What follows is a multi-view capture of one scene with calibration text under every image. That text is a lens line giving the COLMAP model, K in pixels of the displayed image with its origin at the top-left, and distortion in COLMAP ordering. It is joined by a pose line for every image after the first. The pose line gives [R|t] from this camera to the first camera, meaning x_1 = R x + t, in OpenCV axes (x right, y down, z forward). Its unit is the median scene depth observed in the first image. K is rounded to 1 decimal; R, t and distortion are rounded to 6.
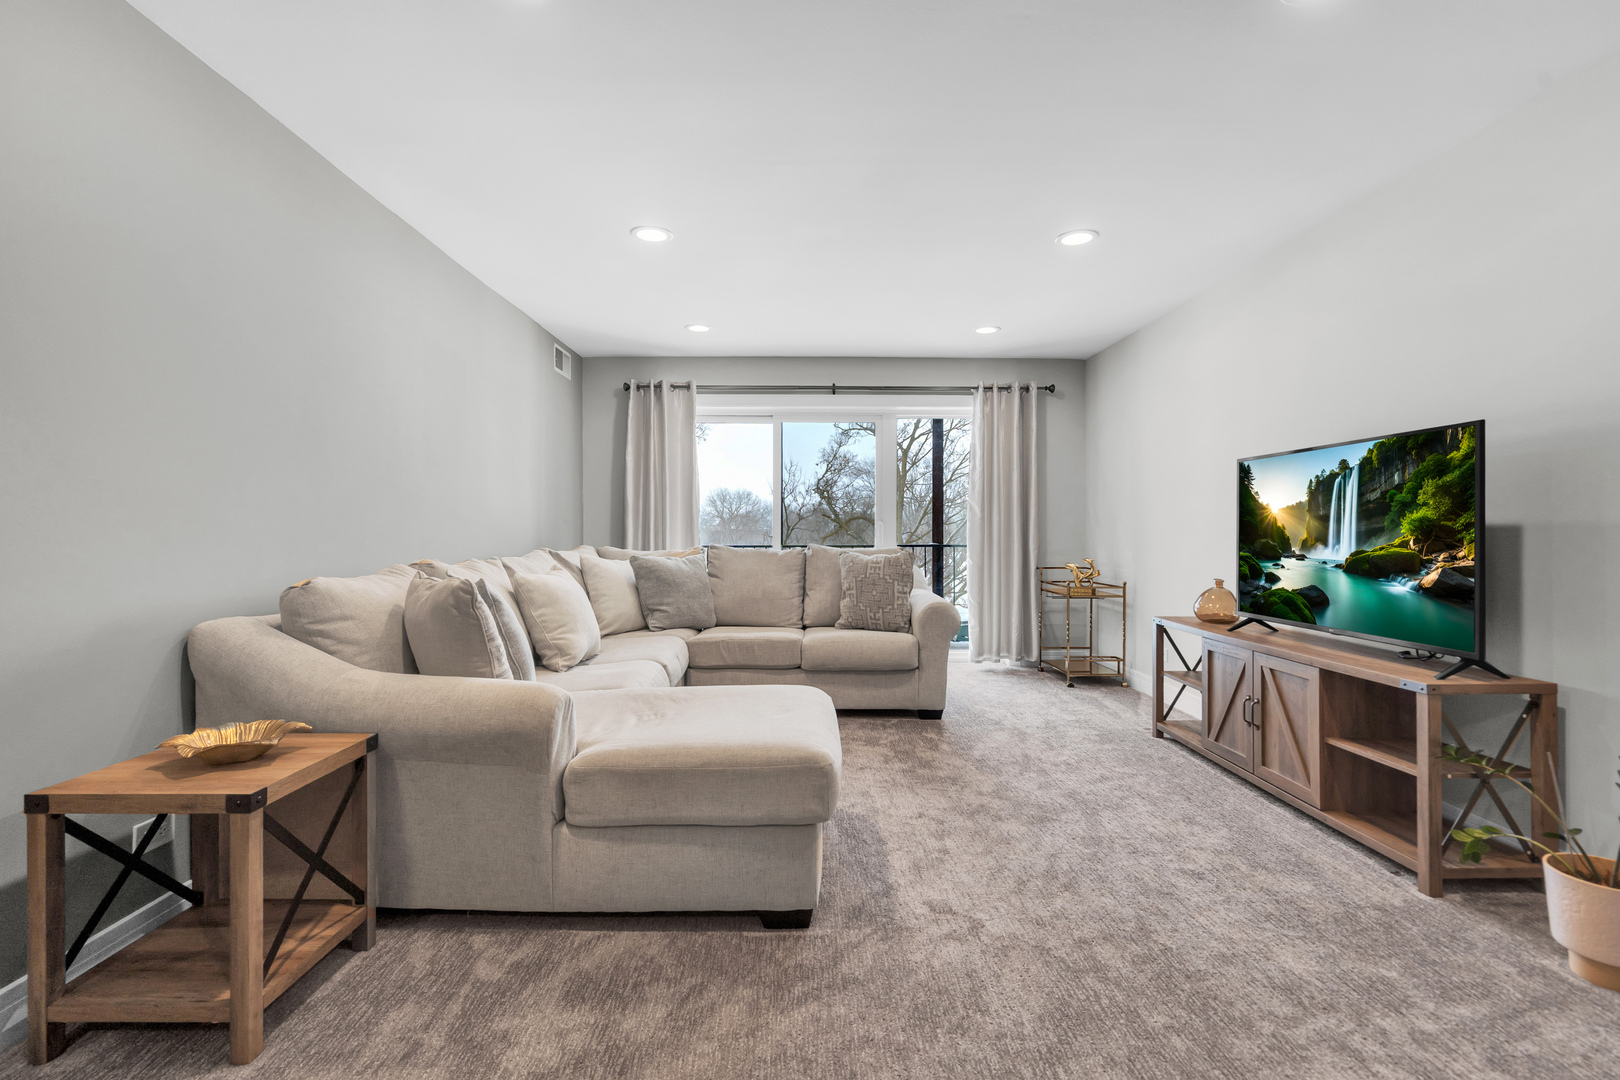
lens RADIAL K [[756.6, 0, 814.5], [0, 756.6, 522.6], [0, 0, 1]] dist [-0.002270, 0.001408]
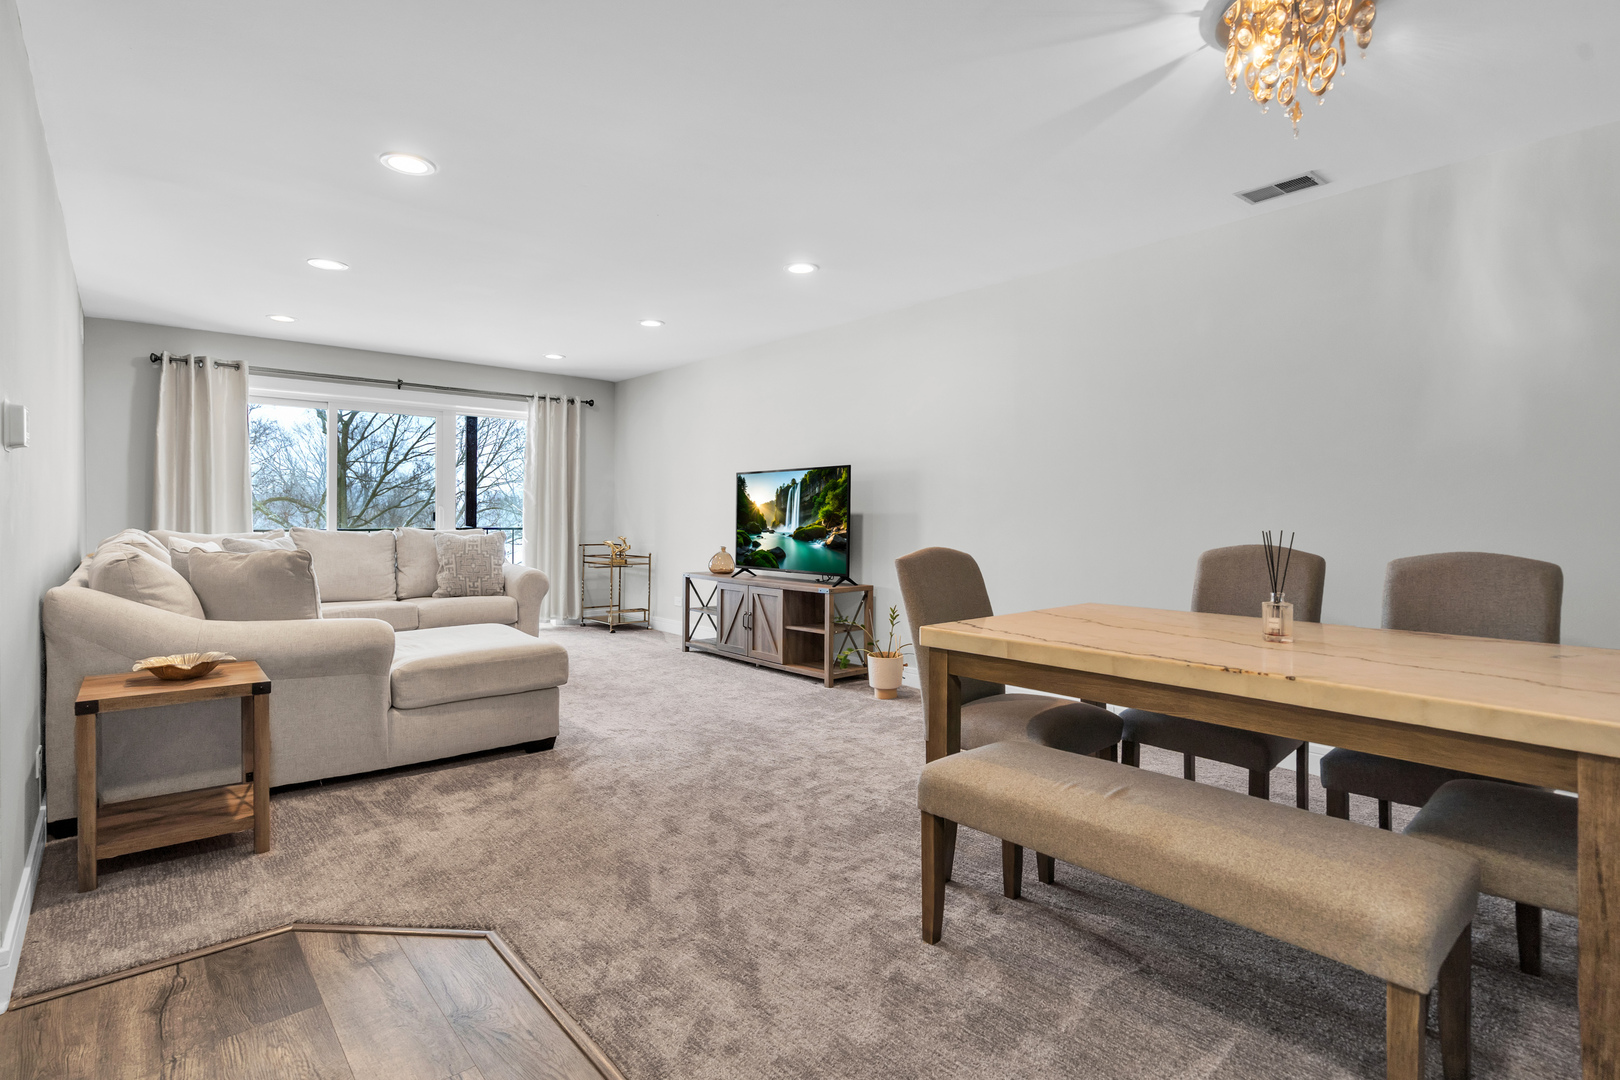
lens RADIAL K [[756.6, 0, 808.1], [0, 756.6, 527.7], [0, 0, 1]] dist [-0.002270, 0.001408]
pose [[0.777560, -0.005304, 0.628787, -0.455944], [-0.011740, 0.999668, 0.022951, -0.005283], [-0.628699, -0.025228, 0.777239, -0.487437]]
